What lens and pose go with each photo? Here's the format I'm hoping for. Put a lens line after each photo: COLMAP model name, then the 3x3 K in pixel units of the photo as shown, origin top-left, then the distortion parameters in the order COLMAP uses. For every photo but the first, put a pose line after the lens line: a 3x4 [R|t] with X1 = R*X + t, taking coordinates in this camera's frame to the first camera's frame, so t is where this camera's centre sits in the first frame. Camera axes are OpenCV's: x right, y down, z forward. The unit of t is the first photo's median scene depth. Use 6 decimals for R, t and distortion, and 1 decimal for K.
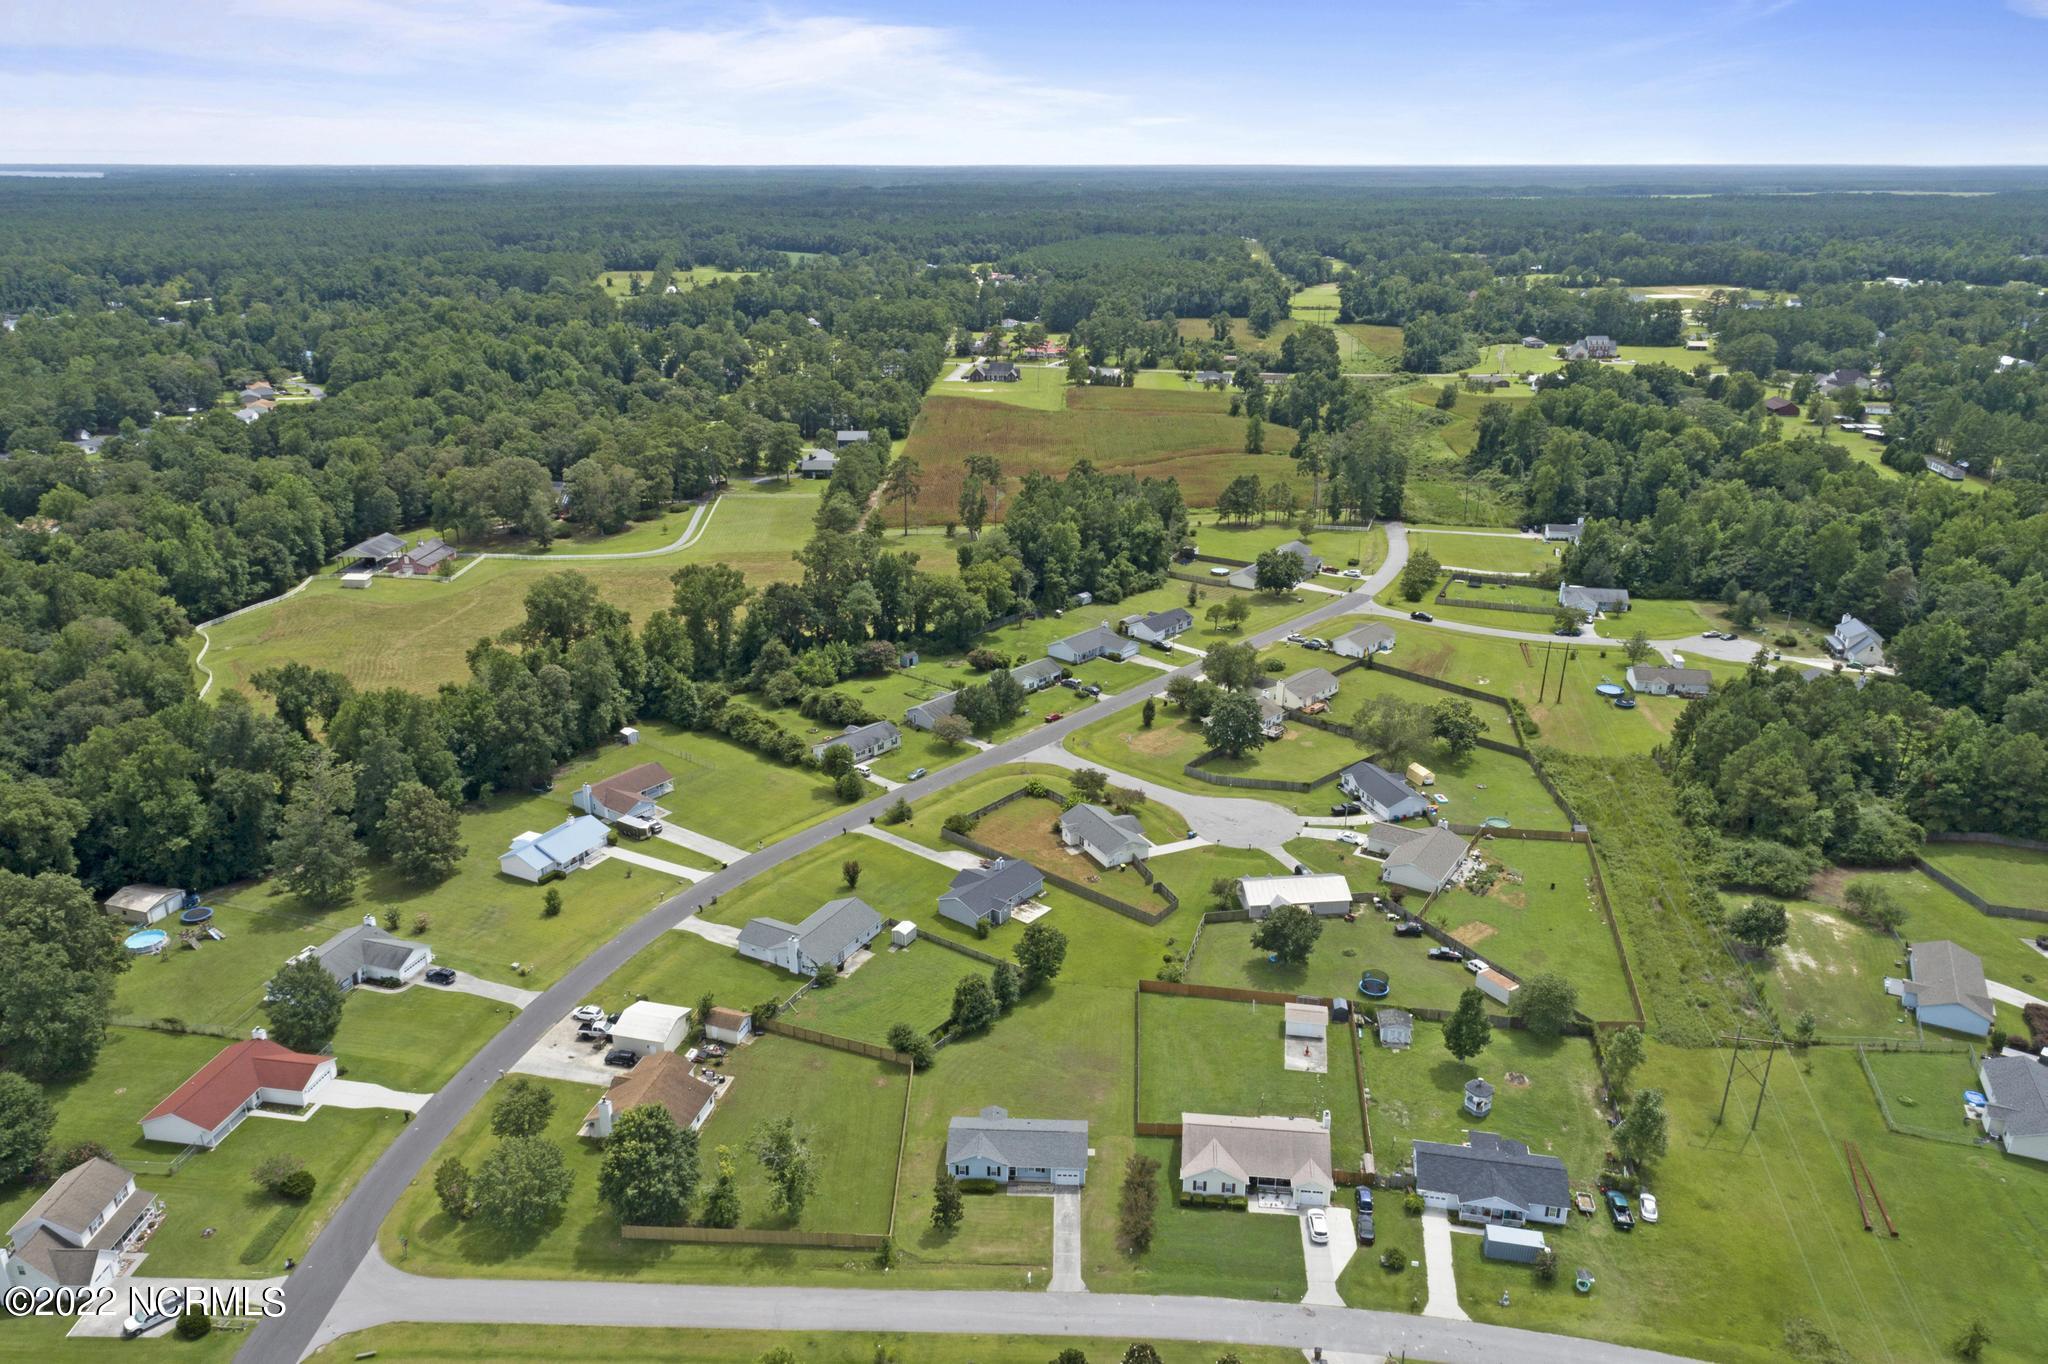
lens RADIAL K [[1390.5, 0, 1020.6], [0, 1390.5, 741.6], [0, 0, 1]] dist [0.002489, 0.006458]
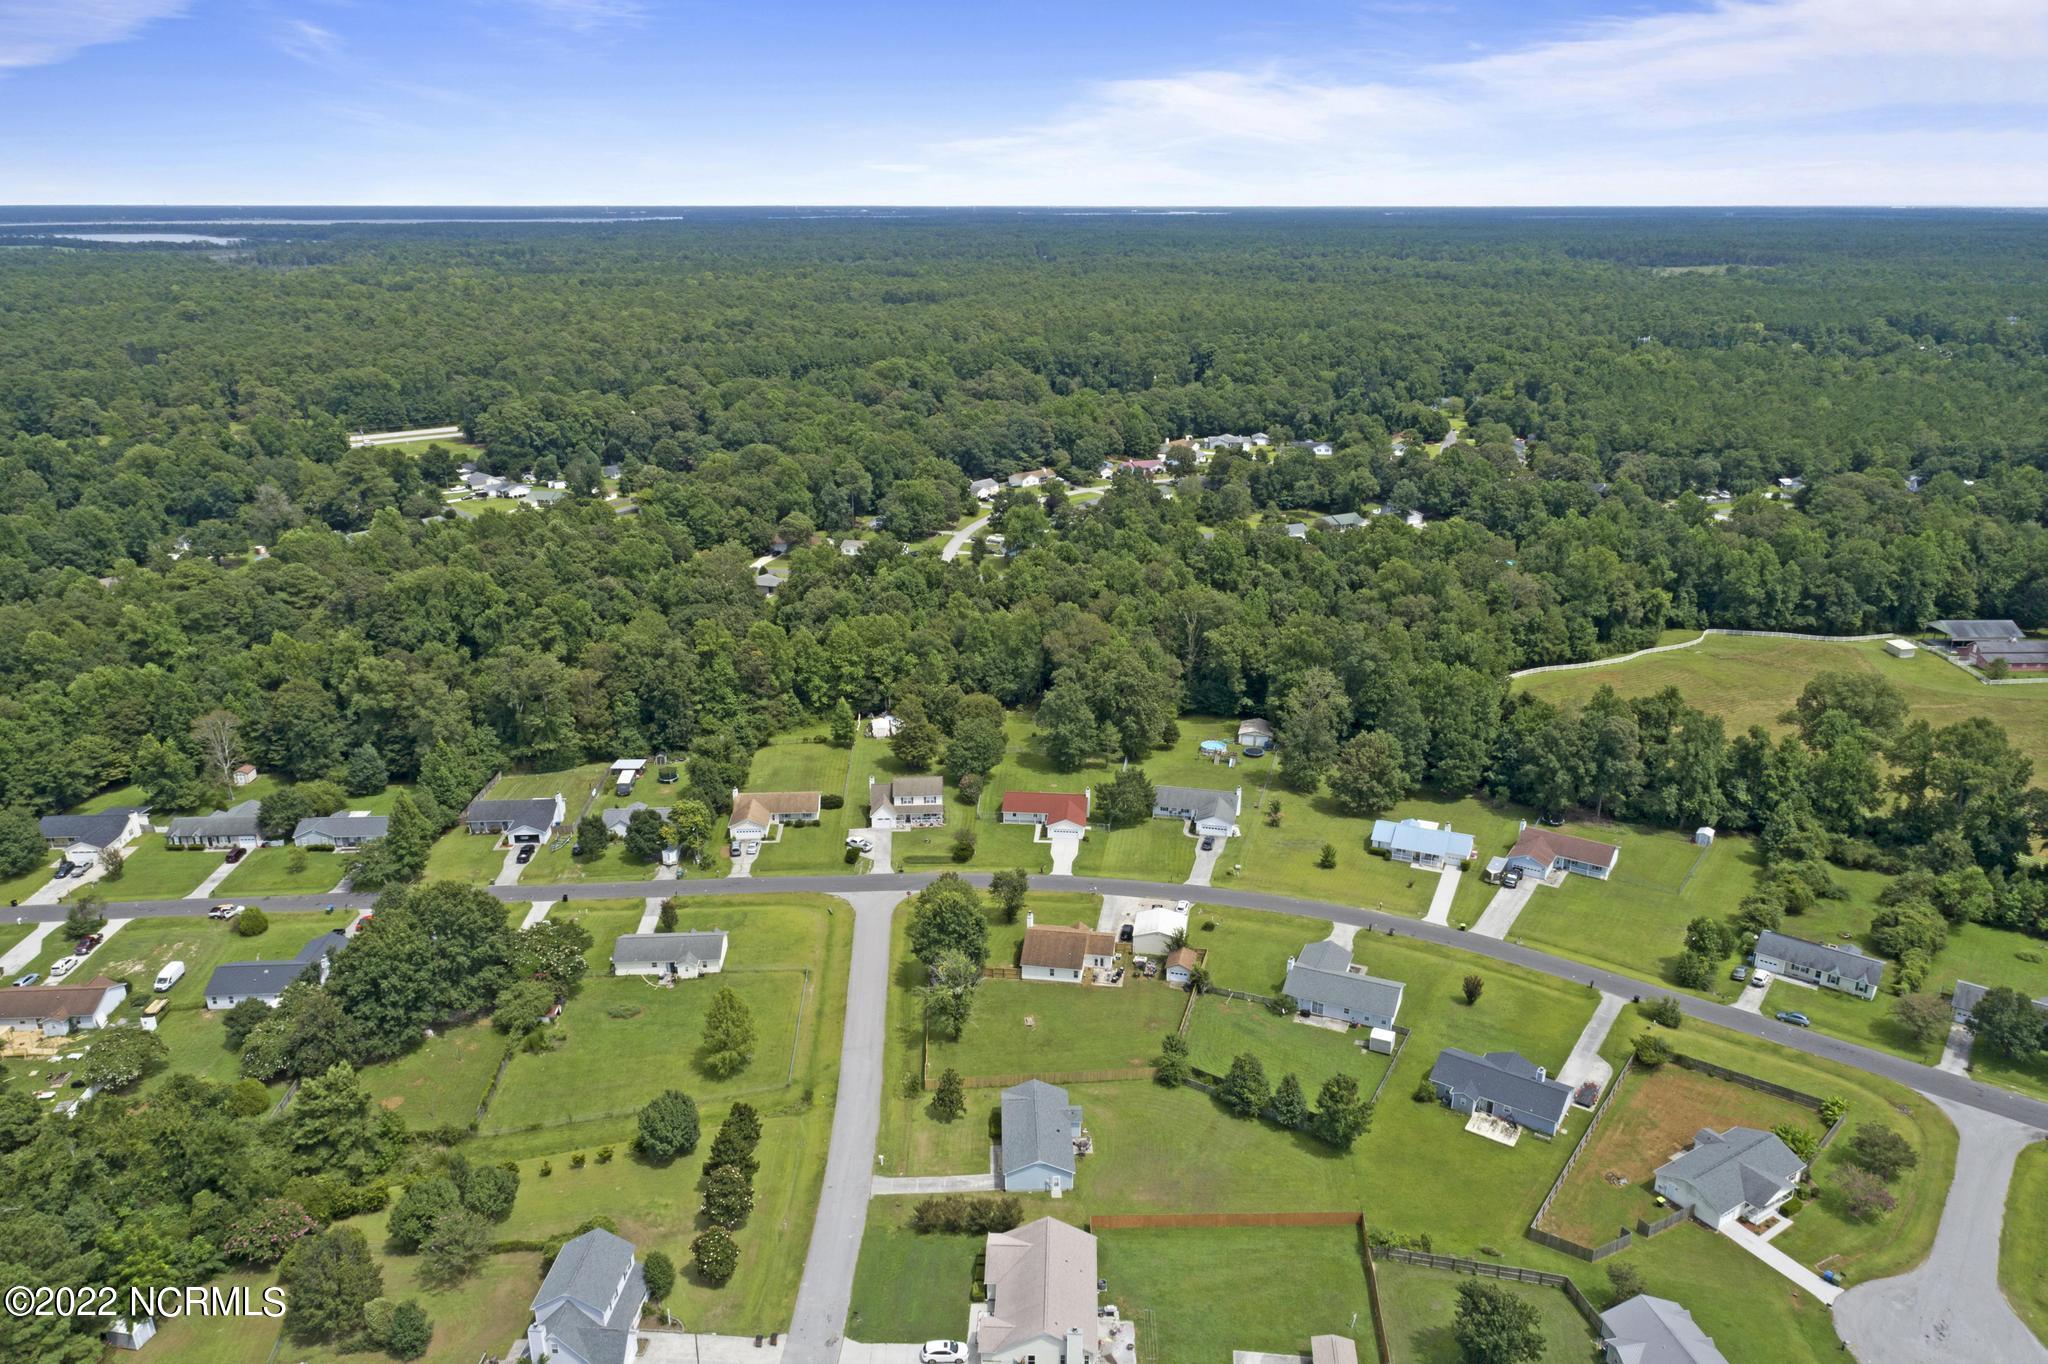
lens RADIAL K [[1383.8, 0, 1020.7], [0, 1383.8, 743.8], [0, 0, 1]] dist [0.003907, 0.001727]
pose [[0.071368, 0.363689, -0.928783, 0.611973], [-0.383285, 0.869665, 0.311088, -0.204403], [0.920869, 0.333787, 0.201463, 0.480541]]
